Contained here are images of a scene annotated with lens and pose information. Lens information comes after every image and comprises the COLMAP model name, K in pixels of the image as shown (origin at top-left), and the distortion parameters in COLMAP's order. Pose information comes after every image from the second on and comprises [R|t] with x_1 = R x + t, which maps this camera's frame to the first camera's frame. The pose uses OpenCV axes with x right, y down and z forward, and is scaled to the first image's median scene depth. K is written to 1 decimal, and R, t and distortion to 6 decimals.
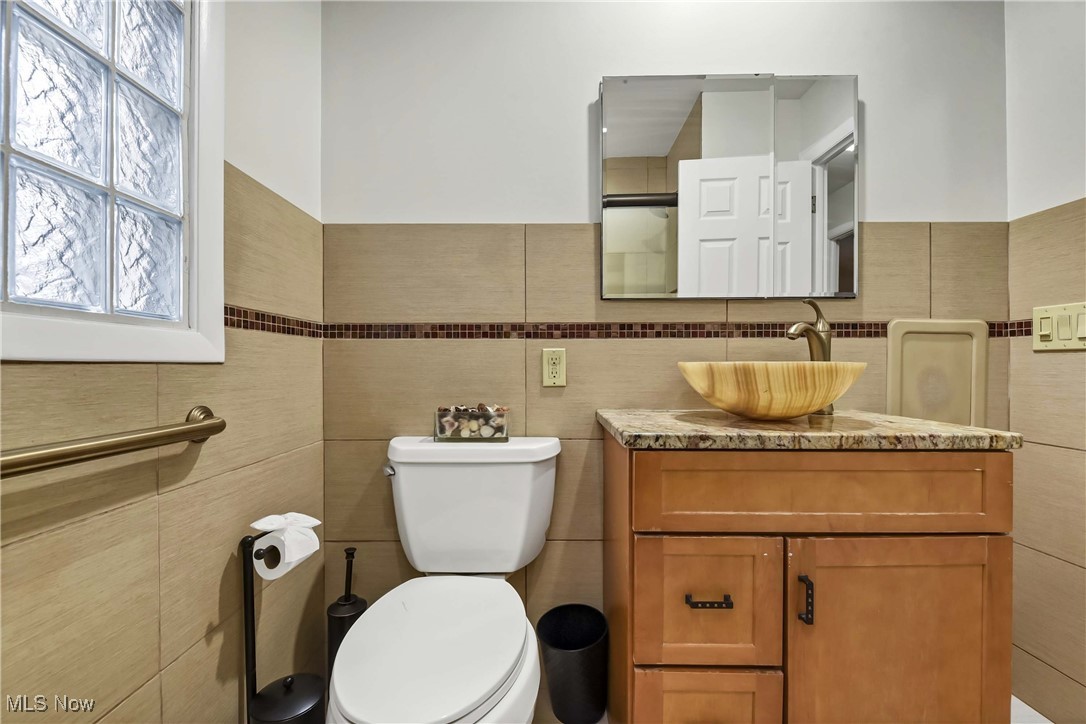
lens RADIAL K [[463.6, 0, 536.8], [0, 463.6, 365.0], [0, 0, 1]] dist [0.000132, -0.000320]
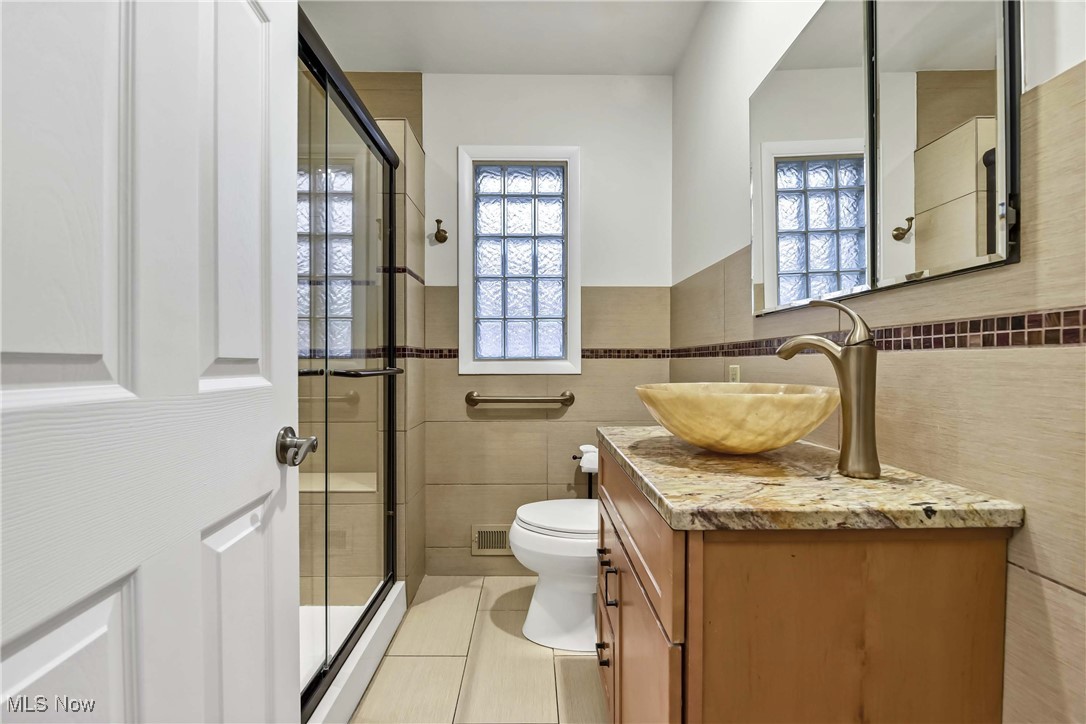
lens RADIAL K [[463.6, 0, 536.8], [0, 463.6, 365.0], [0, 0, 1]] dist [0.000132, -0.000320]
pose [[0.019022, 0.005752, -0.999803, 1.229349], [0.001745, 0.999982, 0.005786, -0.047717], [0.999818, -0.001855, 0.019012, 0.546661]]
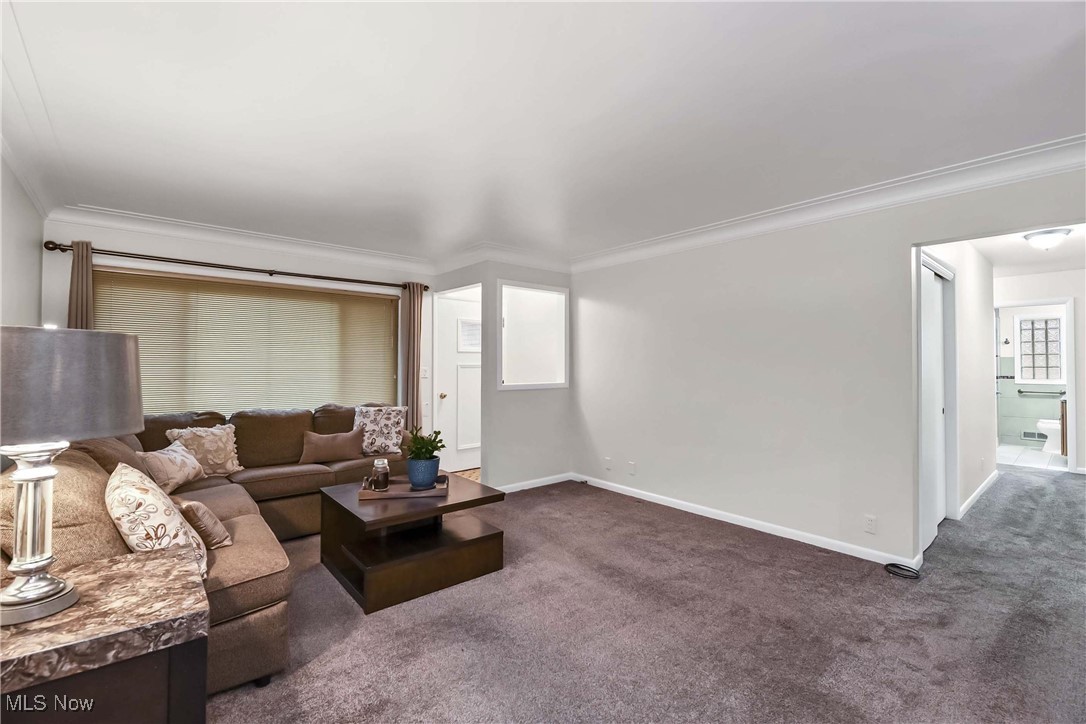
lens RADIAL K [[481.2, 0, 548.2], [0, 481.2, 354.0], [0, 0, 1]] dist [-0.000918, -0.001285]
pose [[-0.740977, -0.015303, -0.671356, 7.759050], [-0.001515, 0.999776, -0.021118, -0.234692], [0.671528, -0.014631, -0.740834, 0.819050]]
